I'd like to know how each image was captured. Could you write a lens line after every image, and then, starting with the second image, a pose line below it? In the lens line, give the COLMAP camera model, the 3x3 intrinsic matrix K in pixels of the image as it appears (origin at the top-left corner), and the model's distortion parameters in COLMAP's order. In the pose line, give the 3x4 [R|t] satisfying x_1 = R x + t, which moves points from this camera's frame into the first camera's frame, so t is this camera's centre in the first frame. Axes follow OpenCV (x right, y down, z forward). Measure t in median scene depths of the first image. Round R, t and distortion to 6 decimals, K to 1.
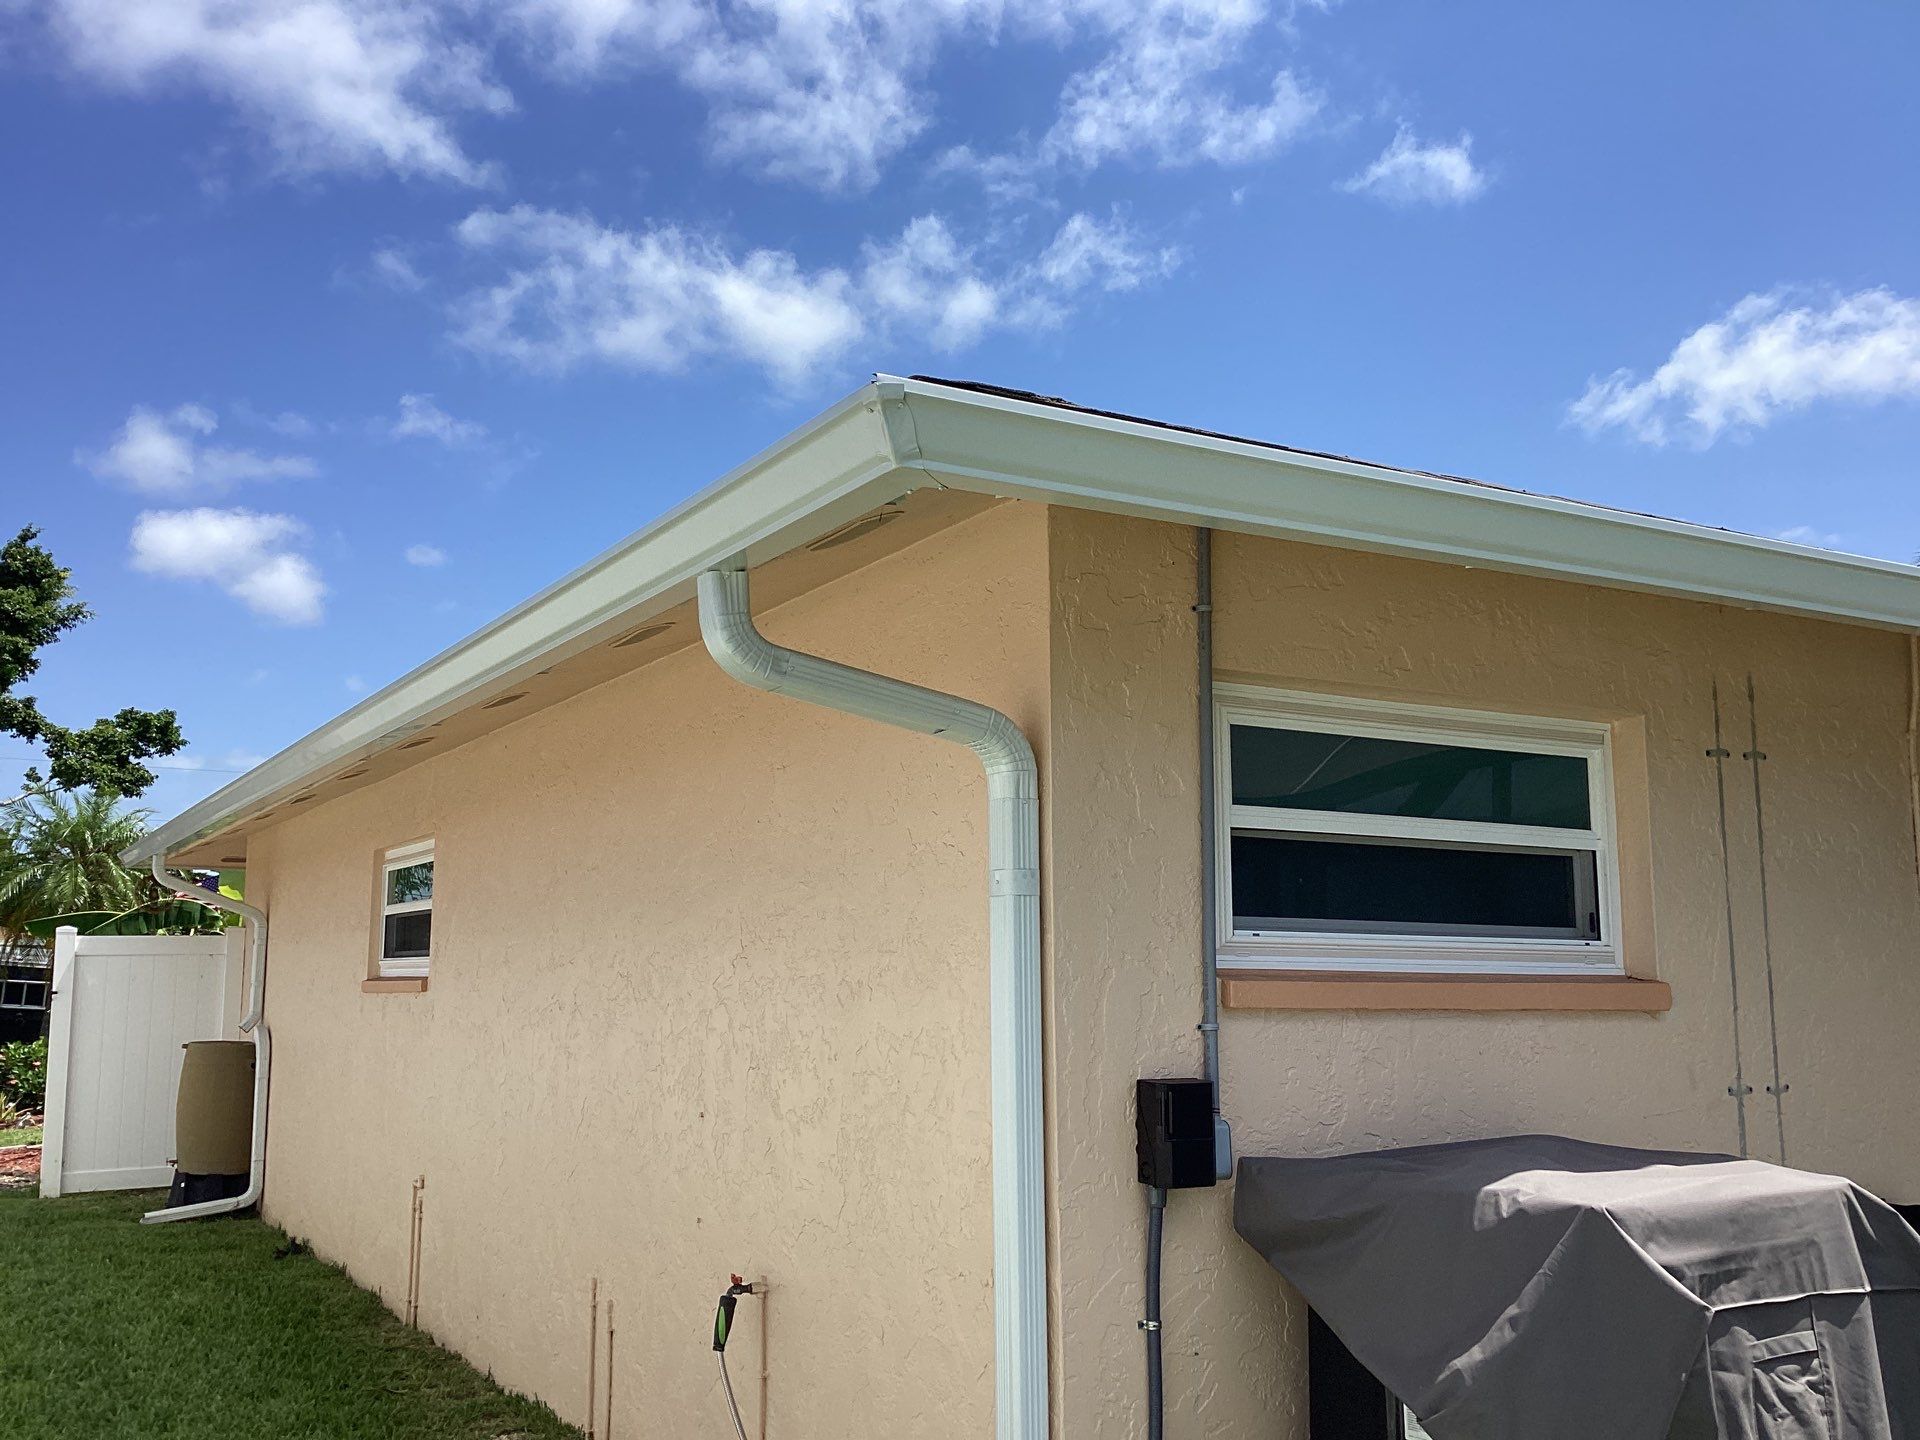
lens RADIAL K [[1733.8, 0, 950.5], [0, 1733.8, 709.9], [0, 0, 1]] dist [0.137539, -0.267457]
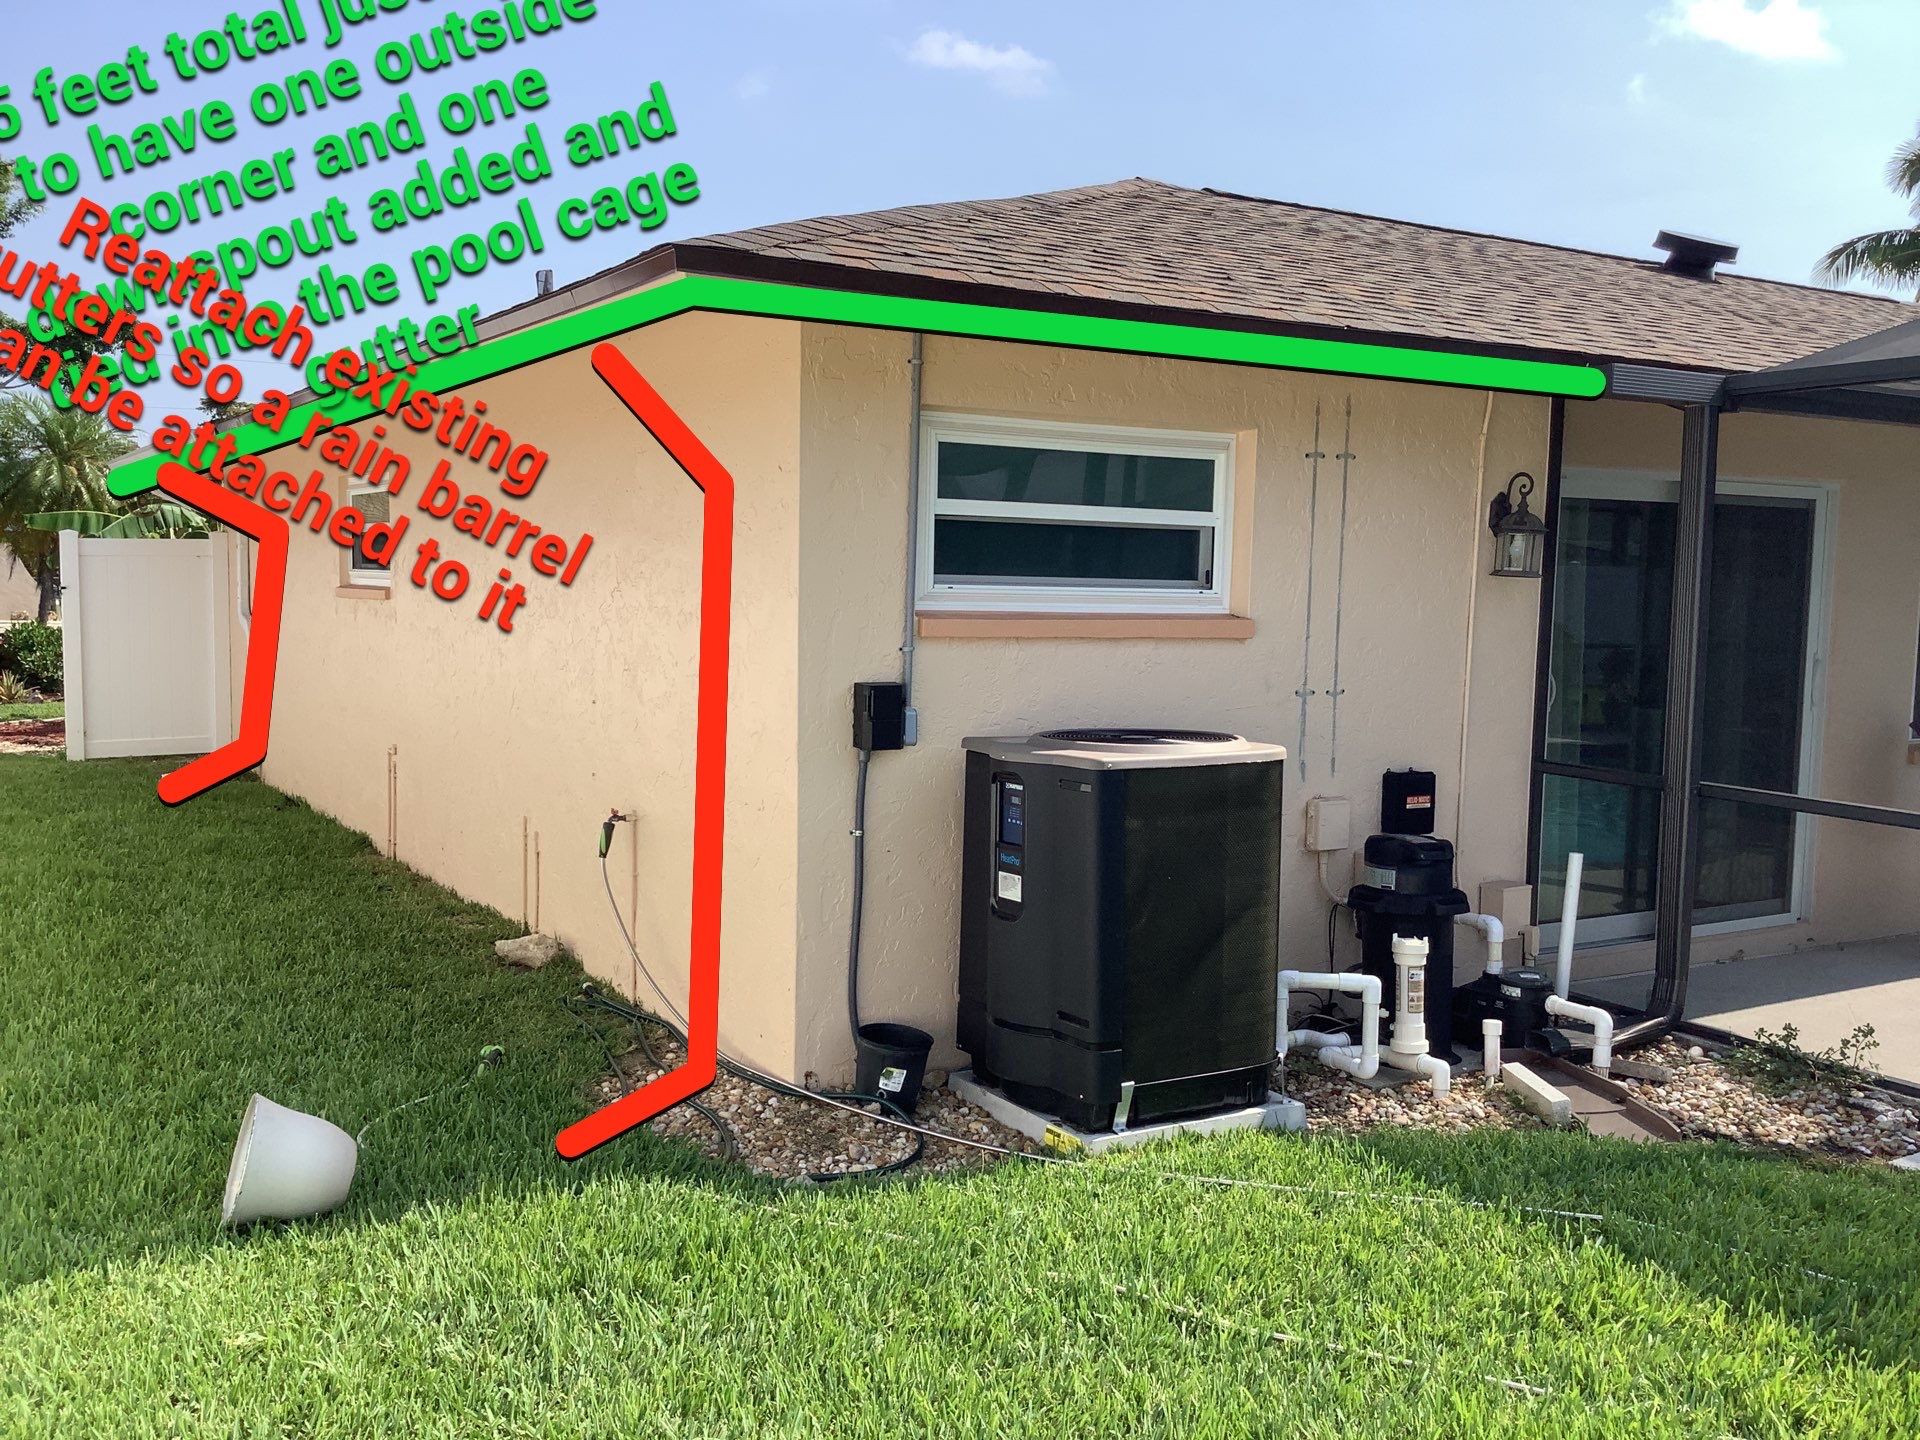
lens RADIAL K [[1784.9, 0, 955.6], [0, 1784.9, 724.1], [0, 0, 1]] dist [0.115228, -0.162027]
pose [[0.999819, 0.015236, 0.011411, 0.137104], [-0.017474, 0.972372, 0.232784, -0.092030], [-0.007549, -0.232941, 0.972462, -0.412488]]
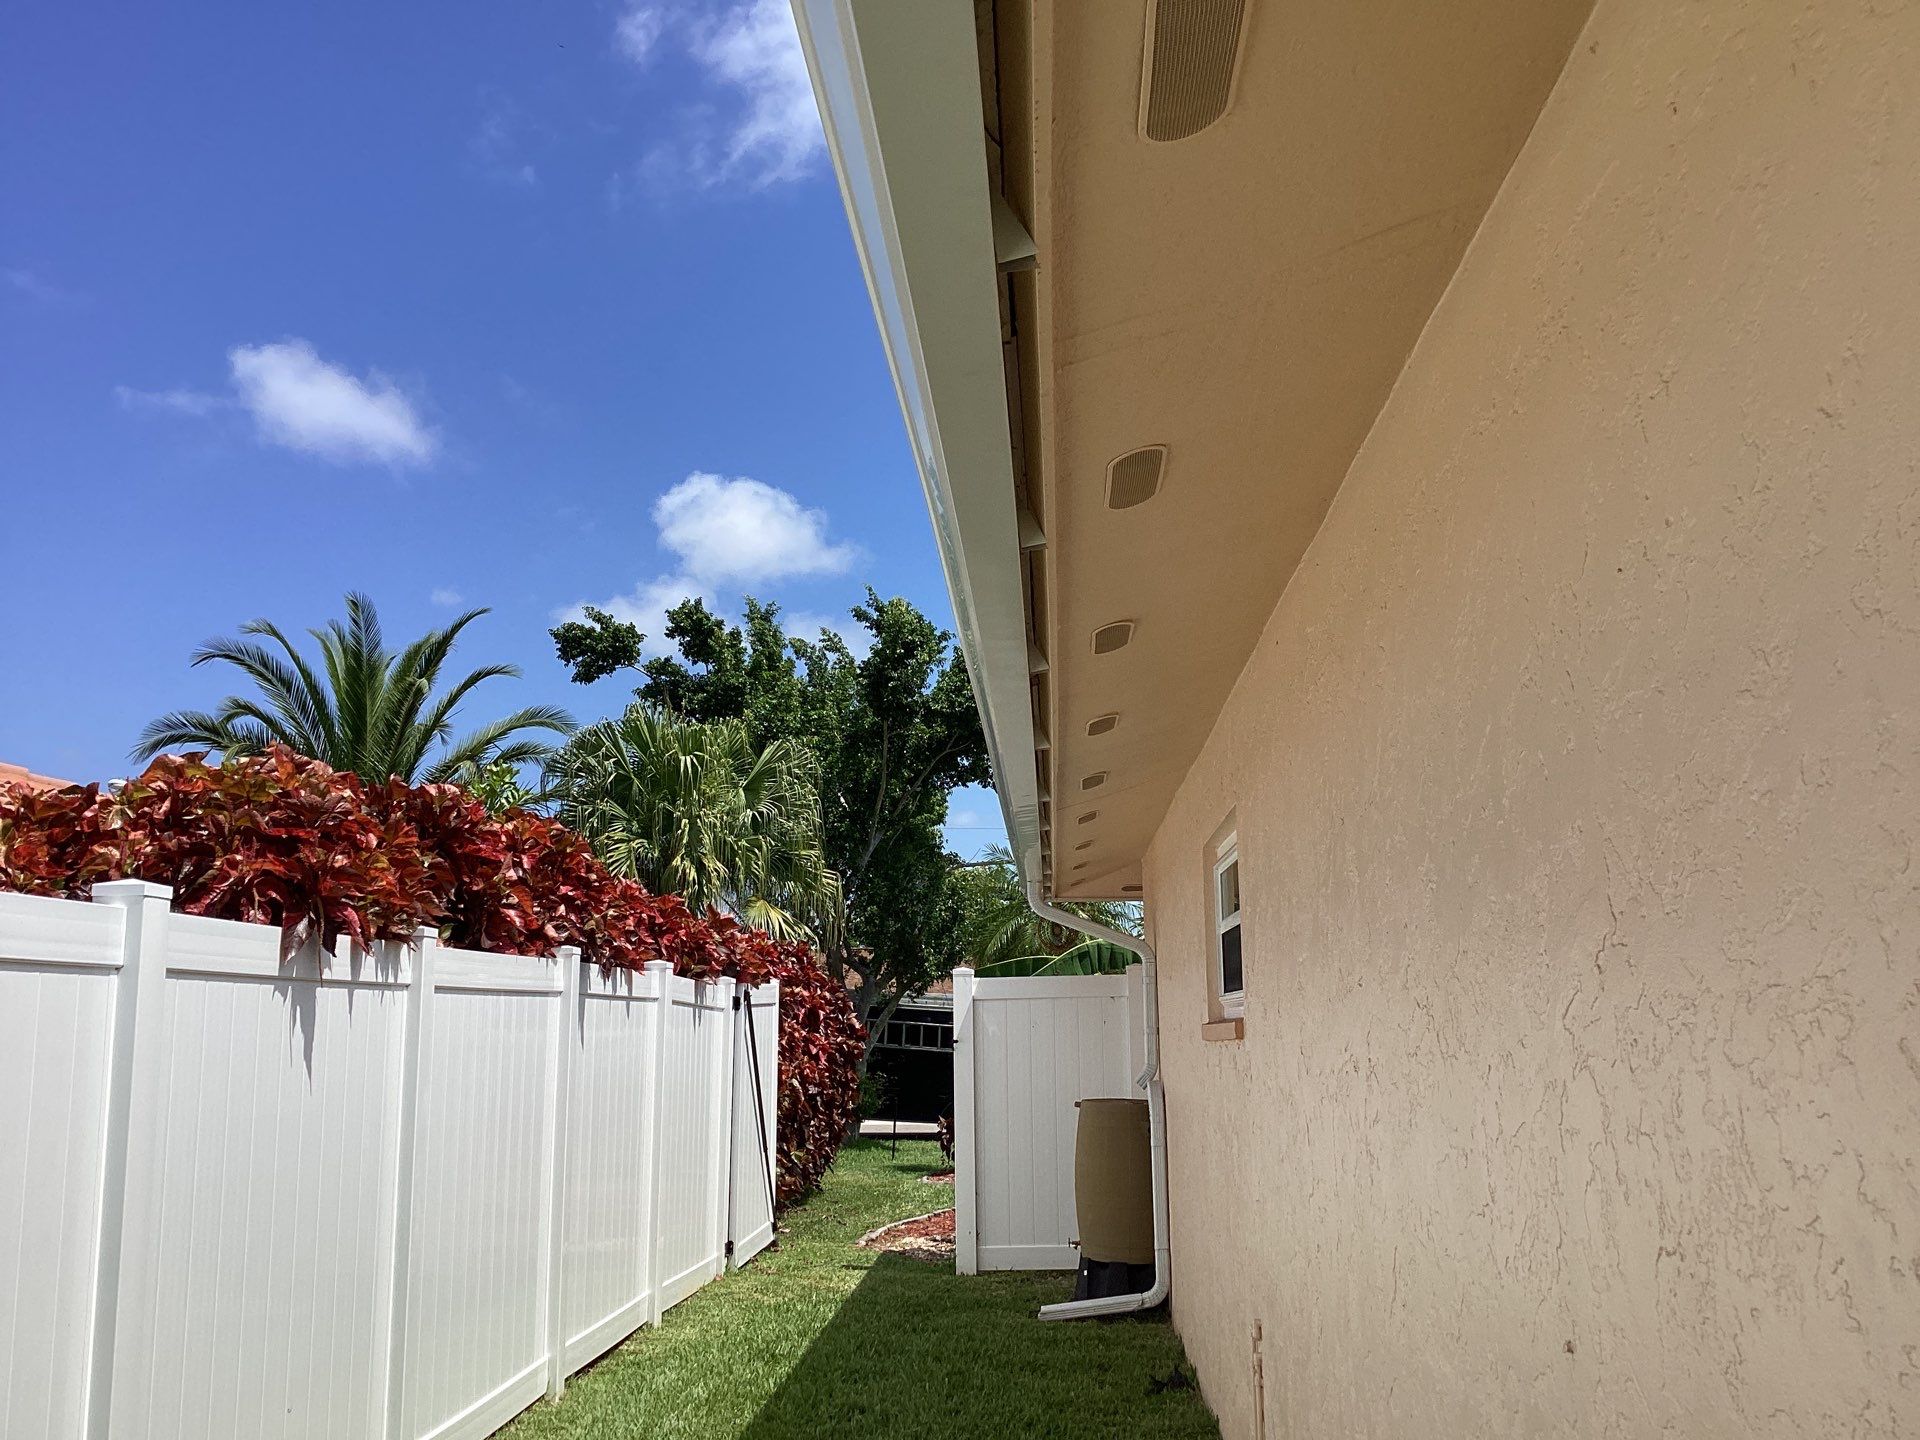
lens RADIAL K [[1733.8, 0, 950.5], [0, 1733.8, 709.9], [0, 0, 1]] dist [0.137539, -0.267457]
pose [[0.838620, -0.104113, -0.534675, -0.033658], [0.087957, 0.994565, -0.055706, 0.105490], [0.537569, -0.000313, 0.843220, 0.634041]]
